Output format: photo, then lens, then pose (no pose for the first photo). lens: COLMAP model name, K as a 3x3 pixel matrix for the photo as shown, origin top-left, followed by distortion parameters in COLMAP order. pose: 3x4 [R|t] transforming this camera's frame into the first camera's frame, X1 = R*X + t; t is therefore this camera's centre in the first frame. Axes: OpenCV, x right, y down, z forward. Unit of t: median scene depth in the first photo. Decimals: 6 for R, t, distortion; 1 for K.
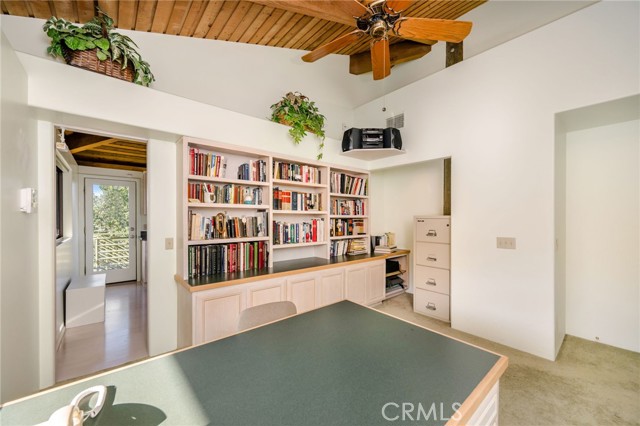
lens RADIAL K [[250.4, 0, 320.4], [0, 250.4, 213.5], [0, 0, 1]] dist [-0.001068, -0.000282]
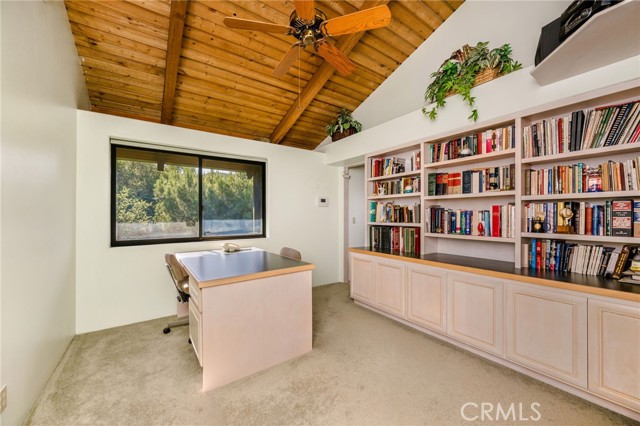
lens RADIAL K [[250.4, 0, 320.4], [0, 250.4, 213.5], [0, 0, 1]] dist [-0.001068, -0.000282]
pose [[-0.090022, -0.005788, -0.995923, 0.746201], [0.020506, 0.999760, -0.007664, 0.047025], [0.995729, -0.021113, -0.089882, 0.615066]]
